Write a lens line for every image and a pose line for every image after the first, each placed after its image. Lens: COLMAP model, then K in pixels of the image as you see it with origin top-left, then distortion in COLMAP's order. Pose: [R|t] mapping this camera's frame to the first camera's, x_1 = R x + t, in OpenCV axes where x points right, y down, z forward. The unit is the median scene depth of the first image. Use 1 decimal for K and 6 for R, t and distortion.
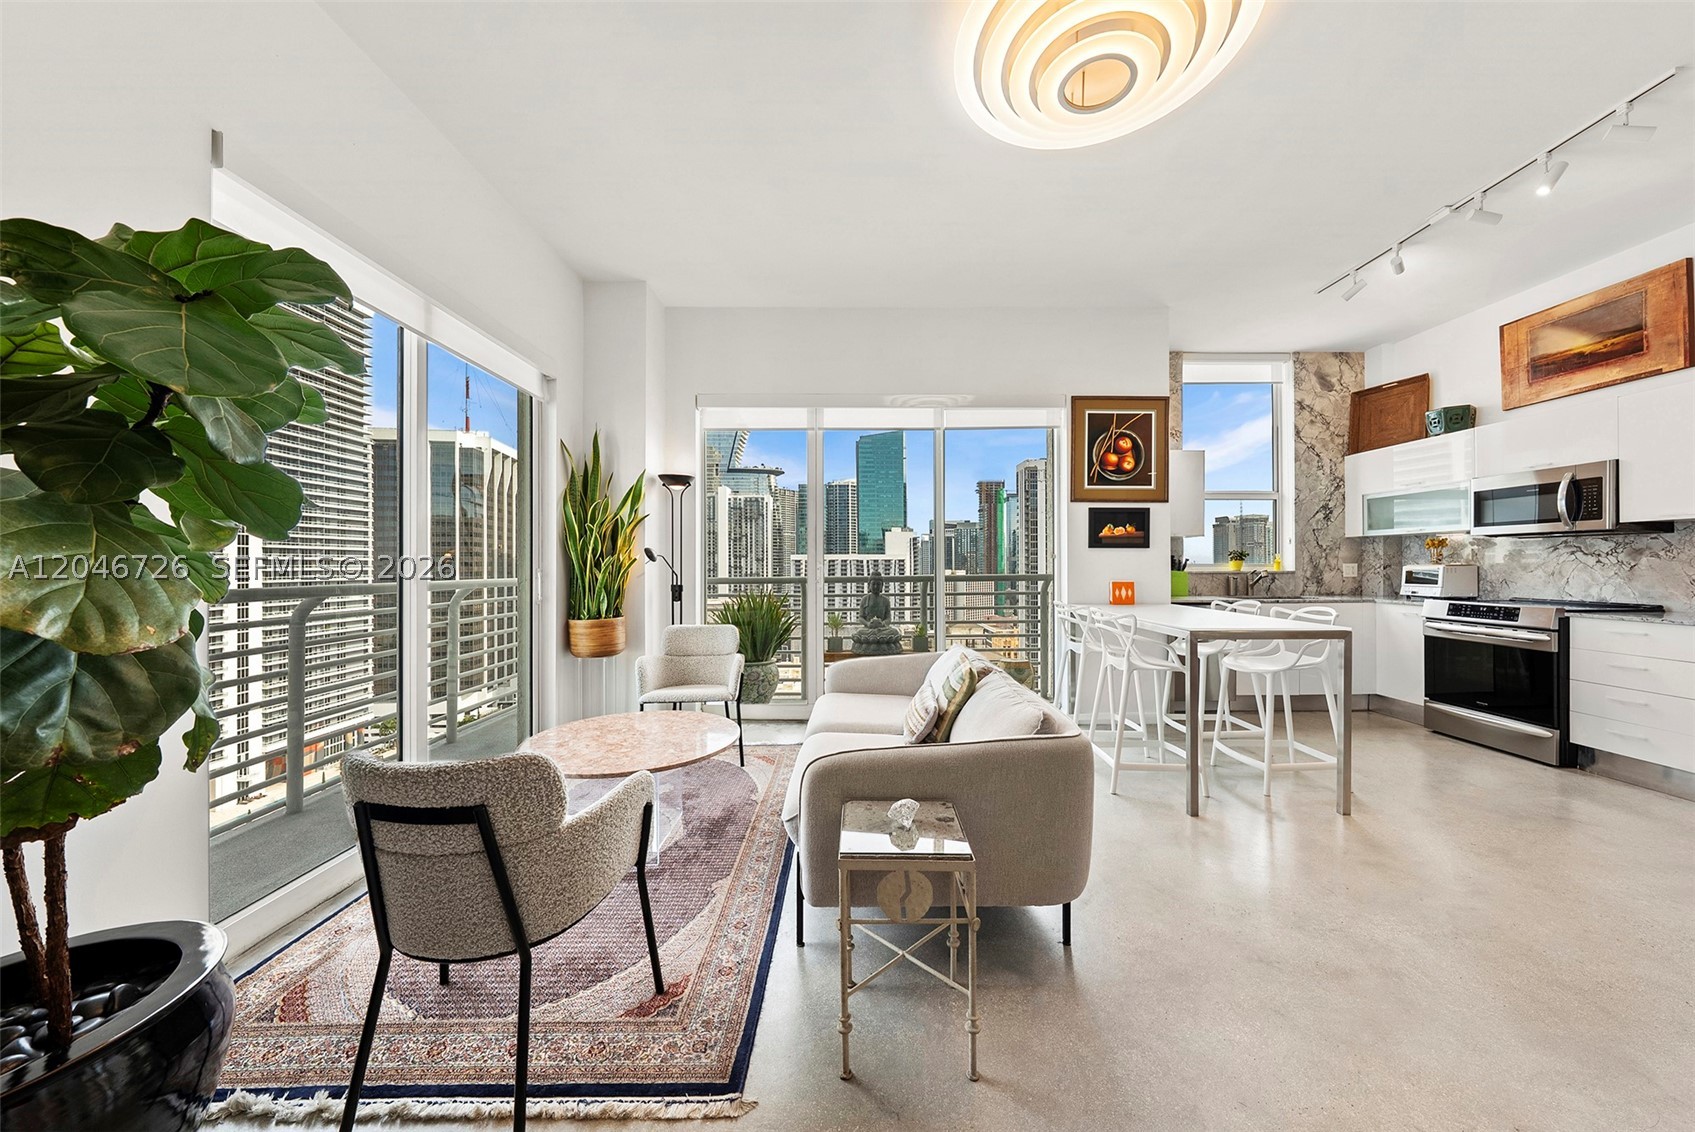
lens RADIAL K [[578.0, 0, 855.1], [0, 578.0, 562.8], [0, 0, 1]] dist [-0.004266, 0.001111]
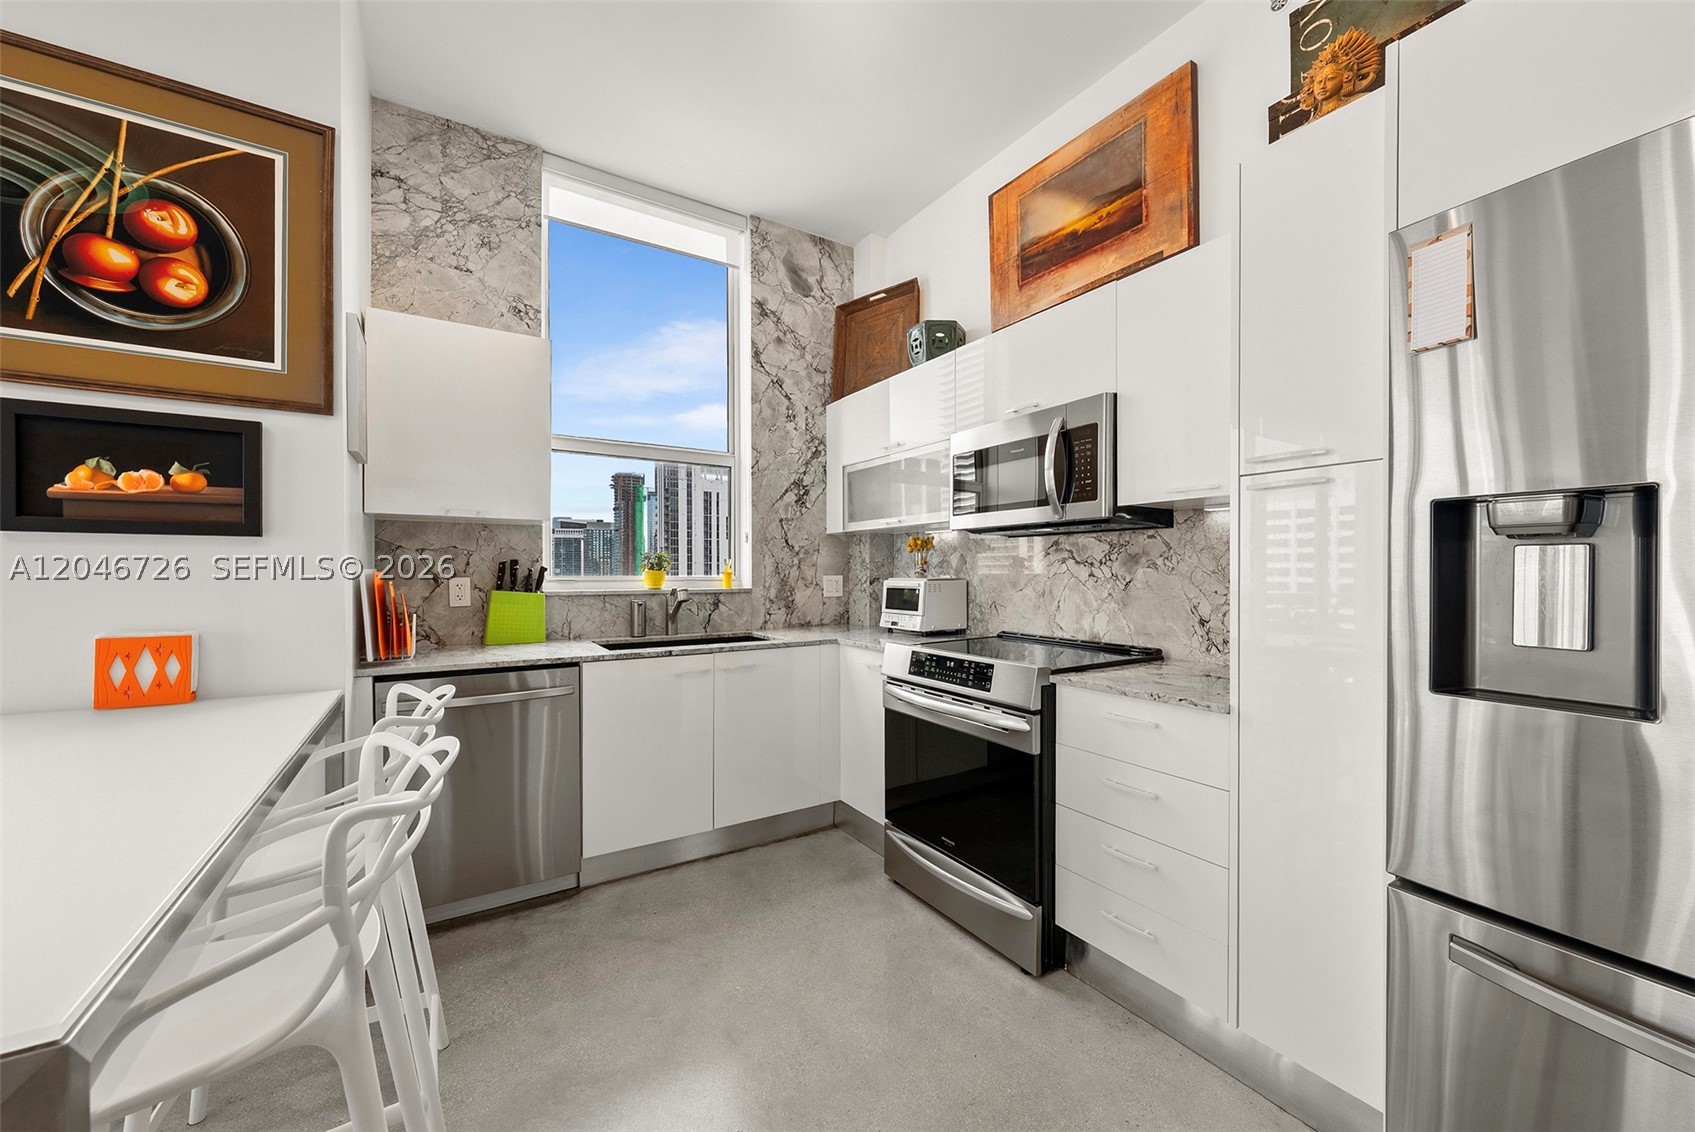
lens RADIAL K [[643.6, 0, 850.4], [0, 643.6, 573.7], [0, 0, 1]] dist [-0.000842, 0.000295]
pose [[0.847204, -0.001079, 0.531267, 0.604456], [-0.002044, 0.999984, 0.005292, -0.005647], [-0.531264, -0.005569, 0.847188, 0.473268]]
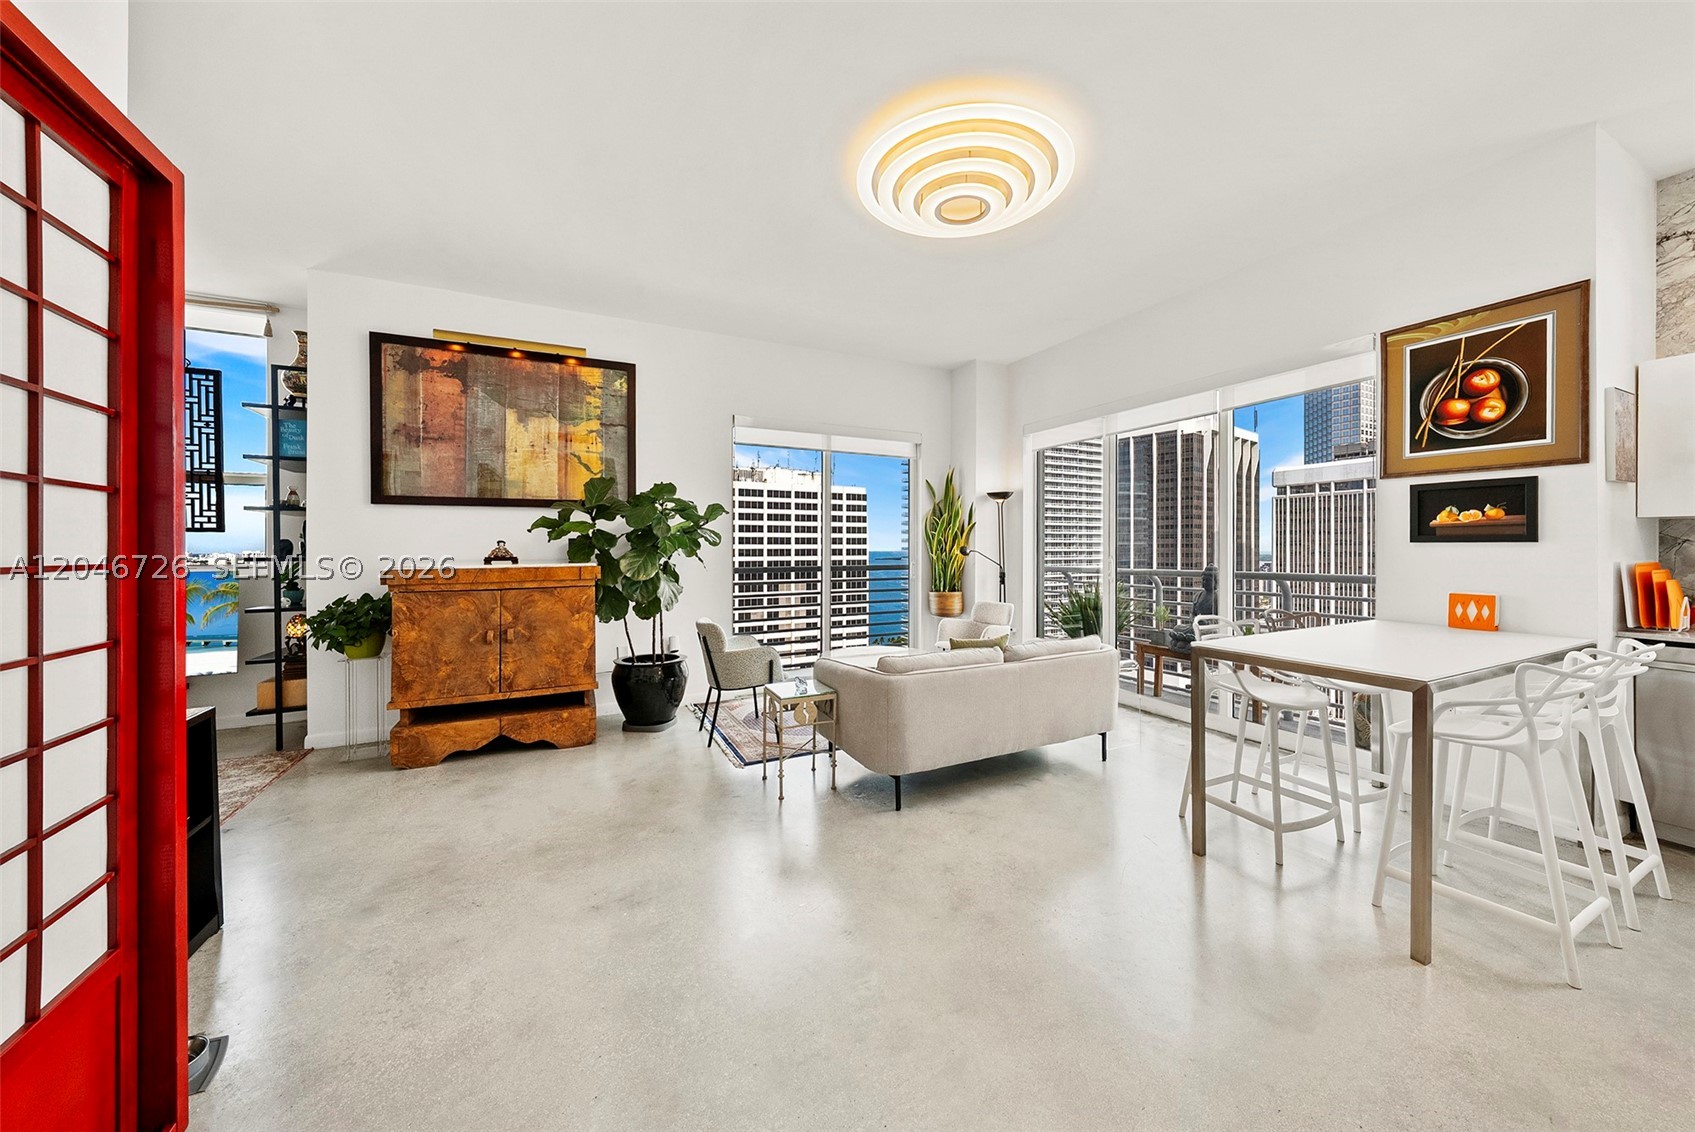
lens RADIAL K [[588.3, 0, 860.2], [0, 588.3, 548.1], [0, 0, 1]] dist [-0.001839, 0.000007]
pose [[0.442445, 0.002851, -0.896791, 0.746539], [0.003337, 0.999983, 0.004825, -0.024607], [0.896790, -0.005127, 0.442428, 0.086784]]
